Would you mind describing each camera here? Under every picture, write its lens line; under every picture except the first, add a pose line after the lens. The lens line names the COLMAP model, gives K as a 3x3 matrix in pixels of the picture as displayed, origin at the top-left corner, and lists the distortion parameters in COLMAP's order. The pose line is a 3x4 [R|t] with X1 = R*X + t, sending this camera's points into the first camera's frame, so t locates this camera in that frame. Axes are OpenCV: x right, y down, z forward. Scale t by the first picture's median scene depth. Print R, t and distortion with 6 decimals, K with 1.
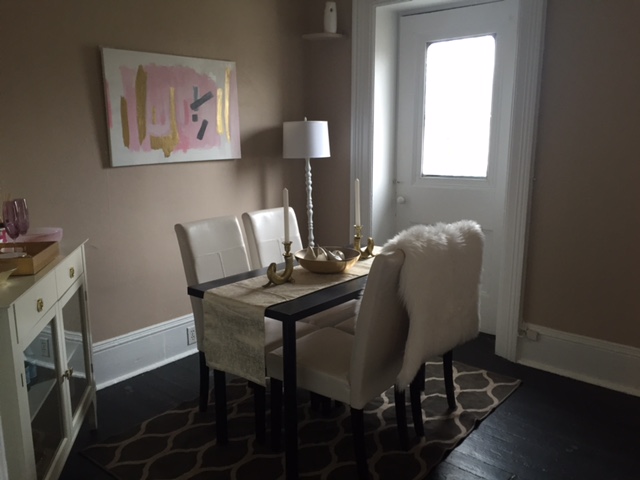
lens RADIAL K [[555.0, 0, 320.0], [0, 555.0, 240.0], [0, 0, 1]] dist [0.047636, -0.003167]
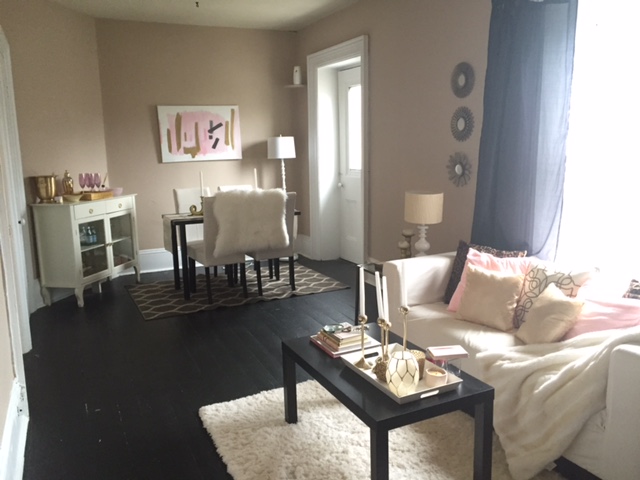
lens RADIAL K [[555.0, 0, 320.0], [0, 555.0, 240.0], [0, 0, 1]] dist [0.047636, -0.003167]
pose [[0.916335, 0.053677, -0.396798, 0.892053], [-0.058346, 0.998296, 0.000304, 0.106590], [0.396138, 0.022873, 0.917906, -0.578480]]
